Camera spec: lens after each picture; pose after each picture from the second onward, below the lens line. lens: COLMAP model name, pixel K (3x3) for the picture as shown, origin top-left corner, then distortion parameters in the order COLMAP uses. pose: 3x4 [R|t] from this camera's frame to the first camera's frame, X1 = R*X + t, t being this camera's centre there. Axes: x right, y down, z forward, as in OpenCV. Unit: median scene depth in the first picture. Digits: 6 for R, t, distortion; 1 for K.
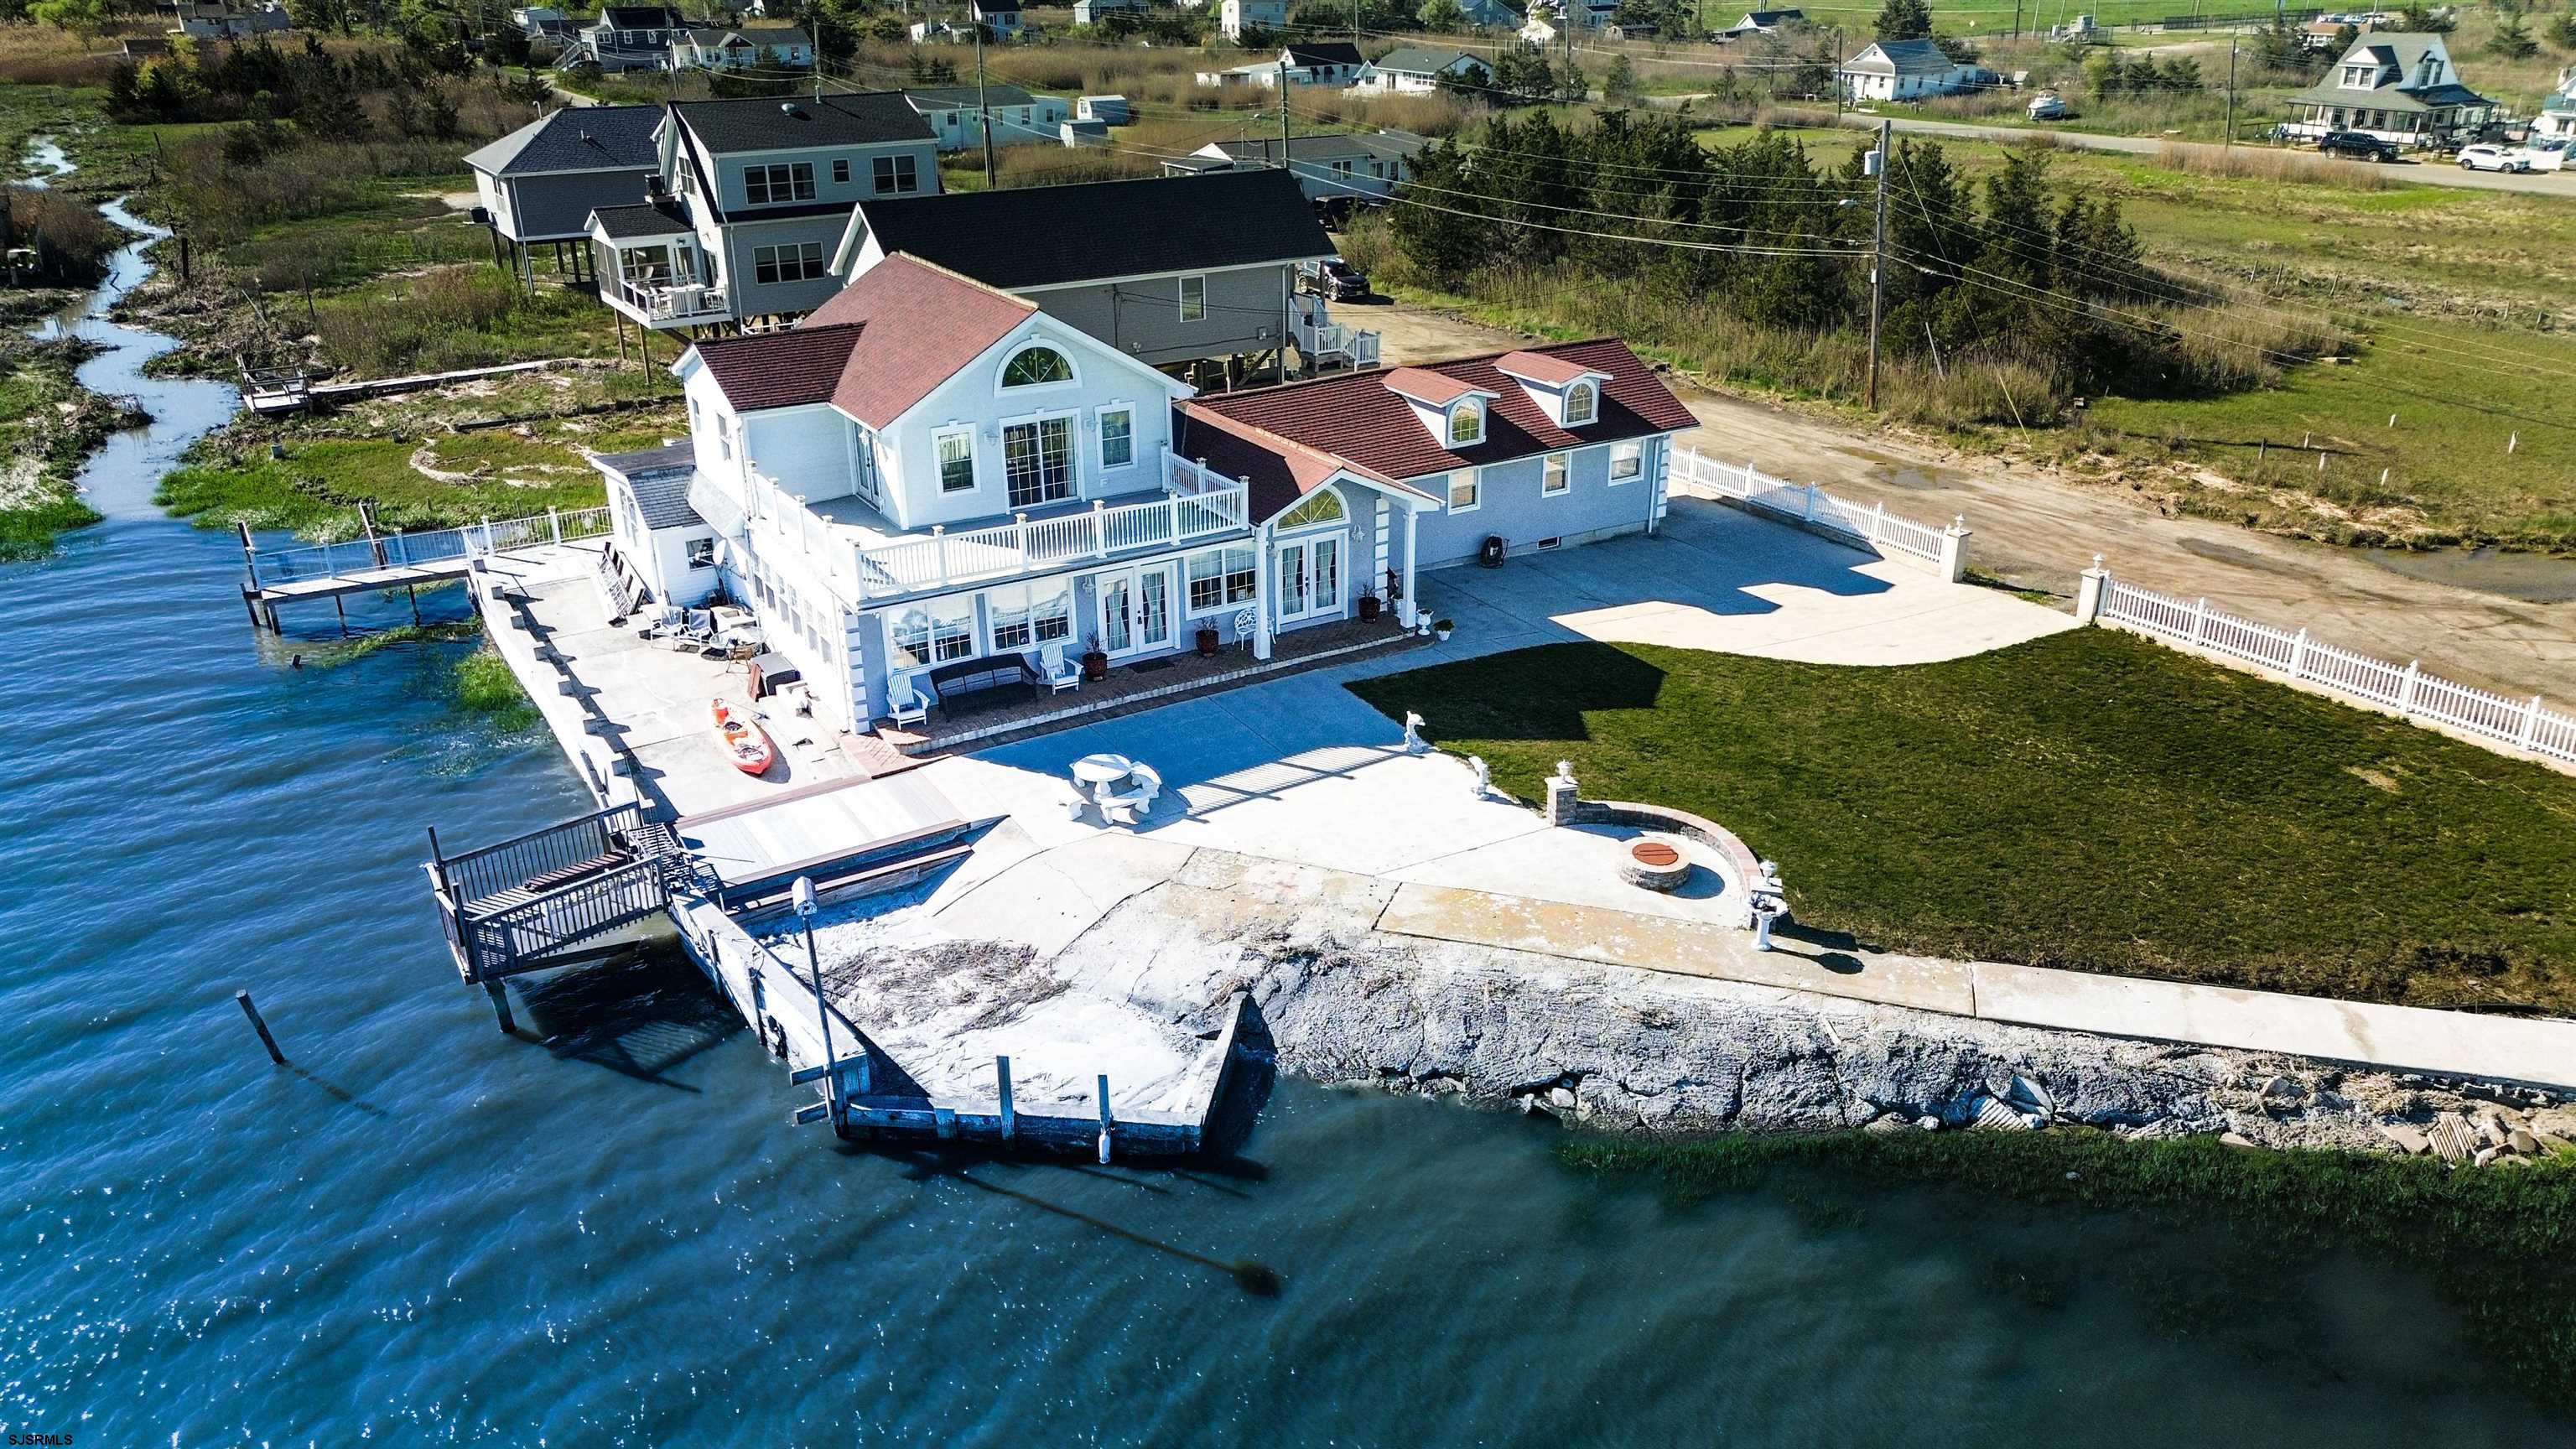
lens RADIAL K [[1808.9, 0, 1273.2], [0, 1808.9, 735.3], [0, 0, 1]] dist [0.088709, -0.082641]
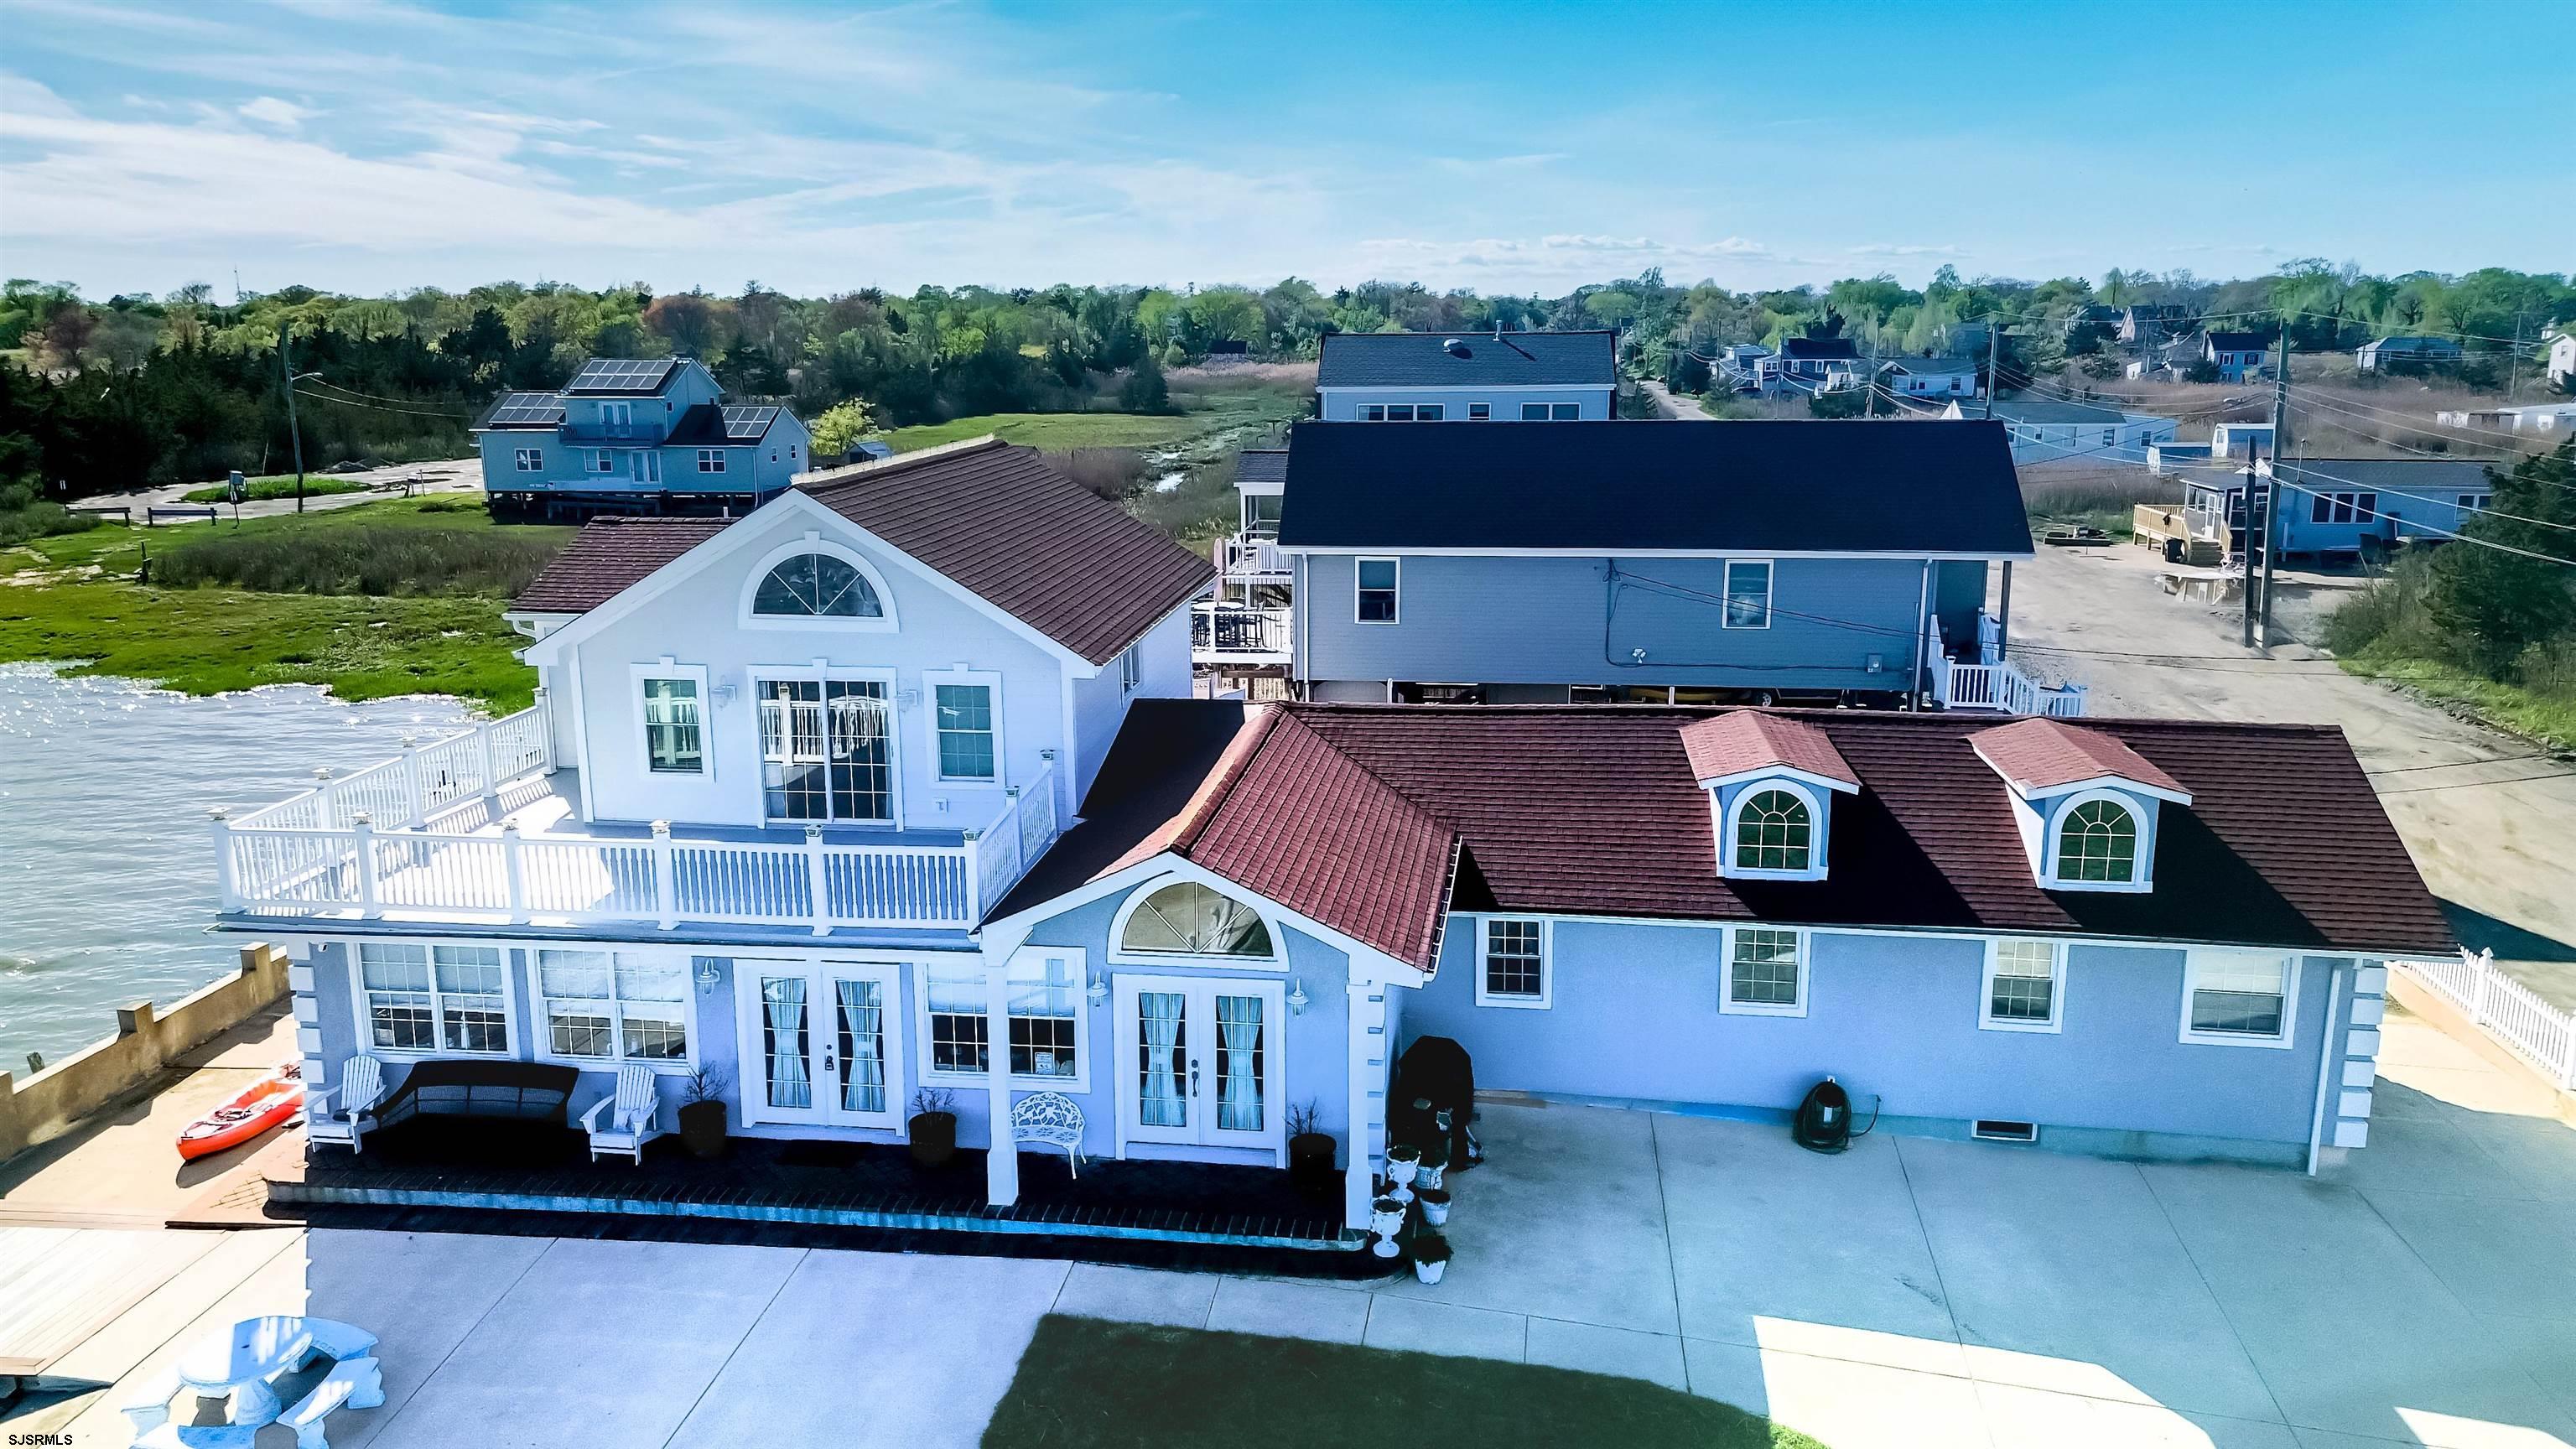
lens RADIAL K [[1828.1, 0, 1287.5], [0, 1828.1, 680.6], [0, 0, 1]] dist [0.093407, -0.086443]
pose [[0.787227, 0.127065, -0.603430, 0.333619], [-0.251043, 0.959819, -0.125398, -0.133518], [0.563250, 0.250204, 0.787494, 0.609492]]
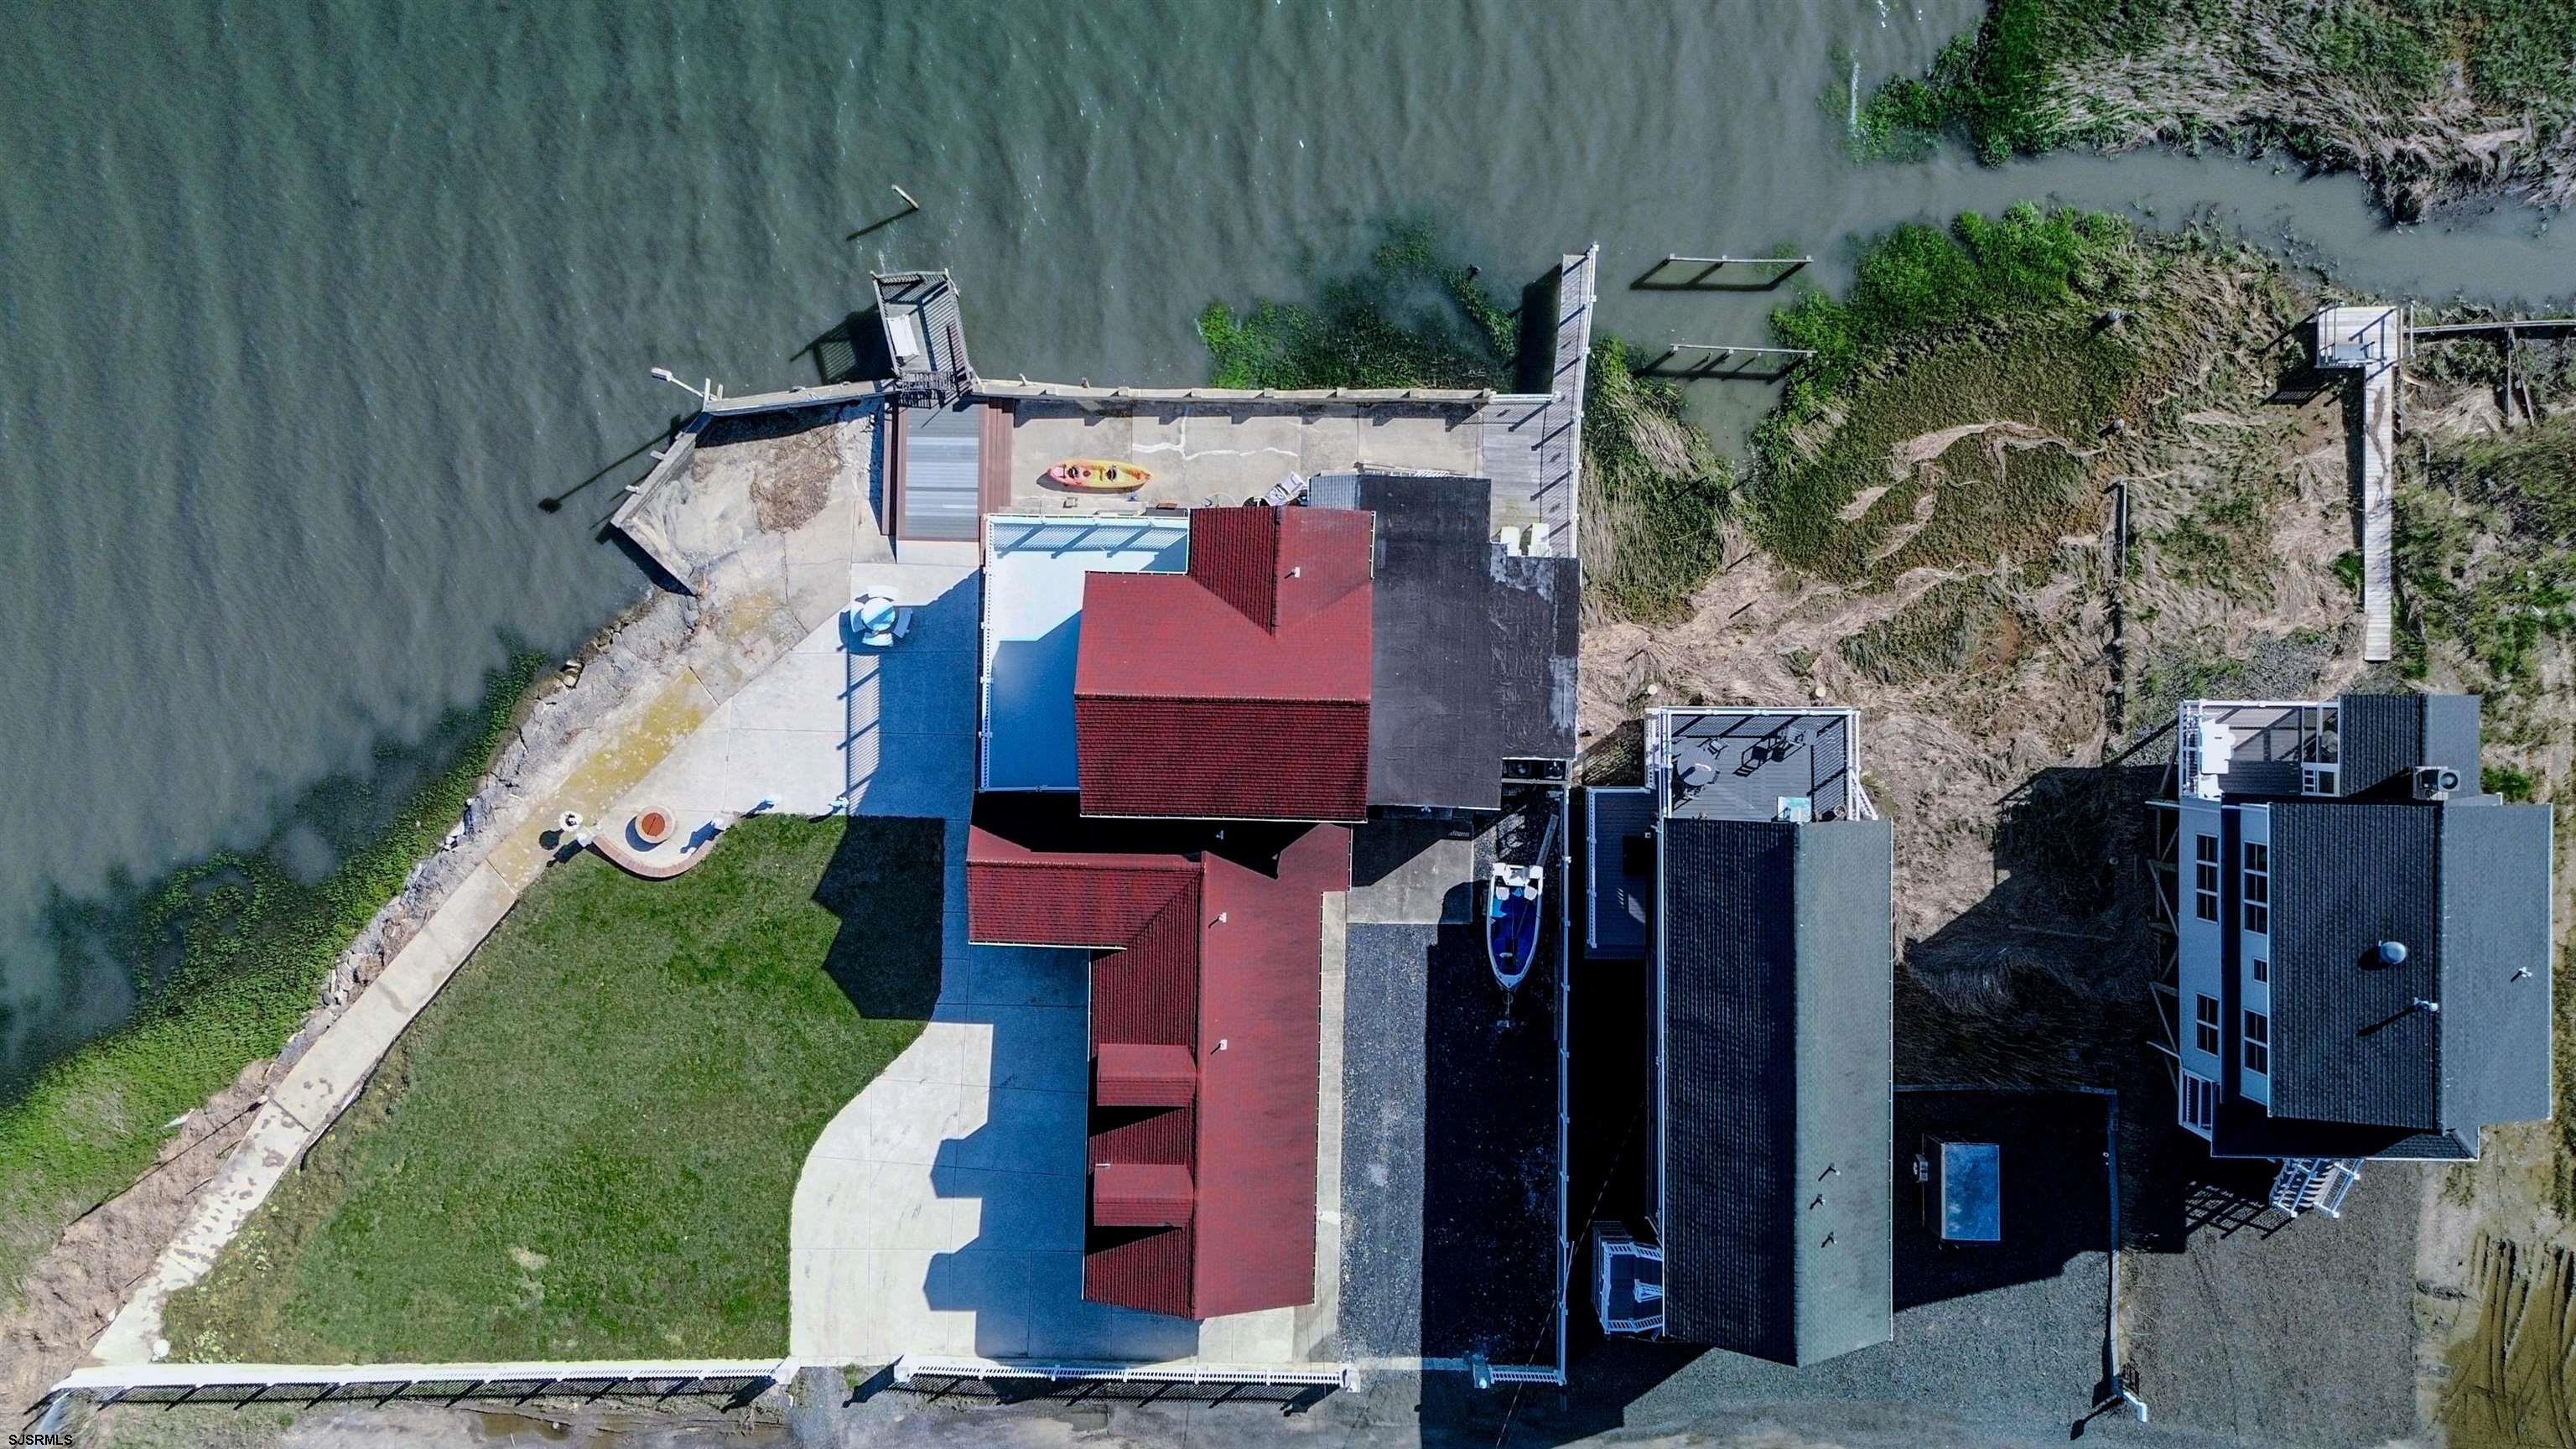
lens RADIAL K [[1828.1, 0, 1287.5], [0, 1828.1, 680.6], [0, 0, 1]] dist [0.093407, -0.086443]
pose [[-0.514253, 0.857567, -0.011124, -0.187371], [-0.327846, -0.184579, 0.926524, -1.510298], [0.792503, 0.480115, 0.376071, 0.564704]]
